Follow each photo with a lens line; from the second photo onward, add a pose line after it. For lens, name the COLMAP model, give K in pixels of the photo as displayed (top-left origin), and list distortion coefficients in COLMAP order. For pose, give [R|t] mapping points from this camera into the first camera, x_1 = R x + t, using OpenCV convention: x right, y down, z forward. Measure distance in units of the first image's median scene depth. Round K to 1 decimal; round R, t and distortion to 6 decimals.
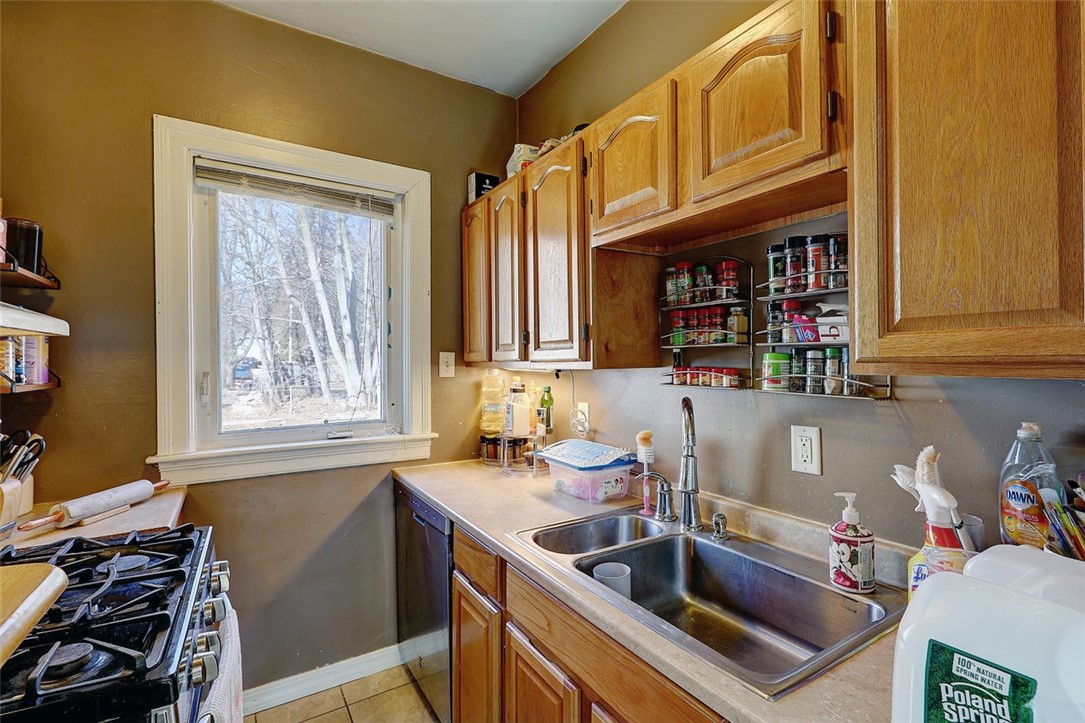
lens RADIAL K [[499.8, 0, 548.6], [0, 499.8, 359.5], [0, 0, 1]] dist [0.005215, -0.001369]
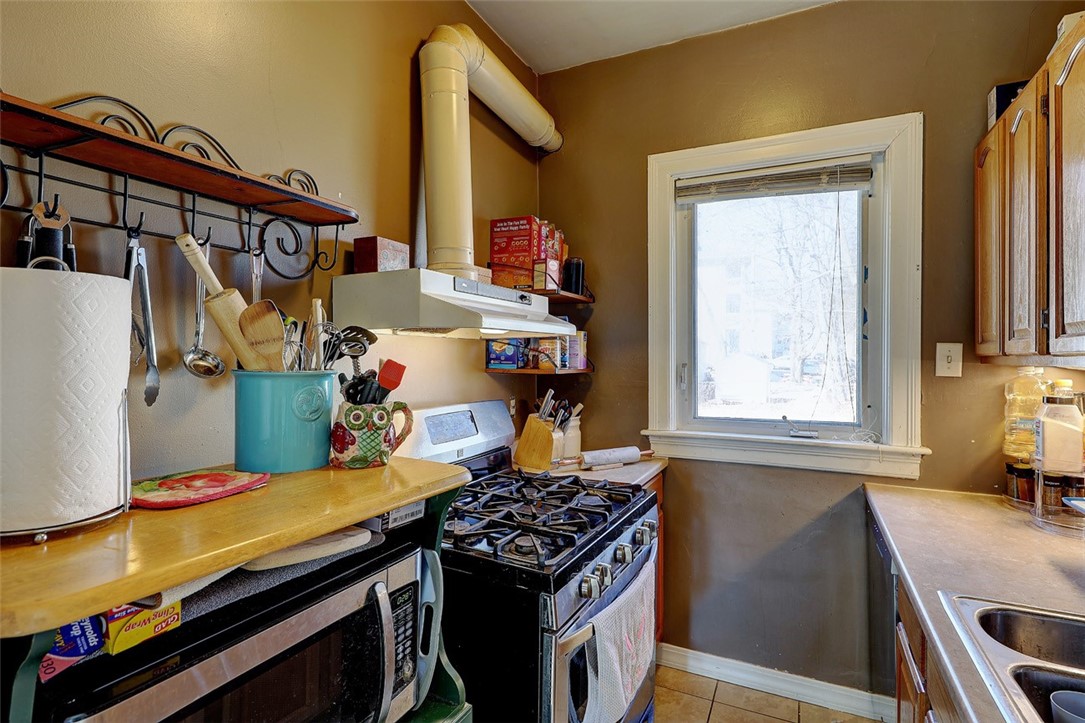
lens RADIAL K [[537.9, 0, 549.0], [0, 537.9, 358.5], [0, 0, 1]] dist [0.009706, -0.003524]
pose [[0.522652, 0.009022, -0.852499, 0.191671], [-0.003667, 0.999959, 0.008335, 0.003862], [0.852539, -0.001230, 0.522663, 0.074013]]
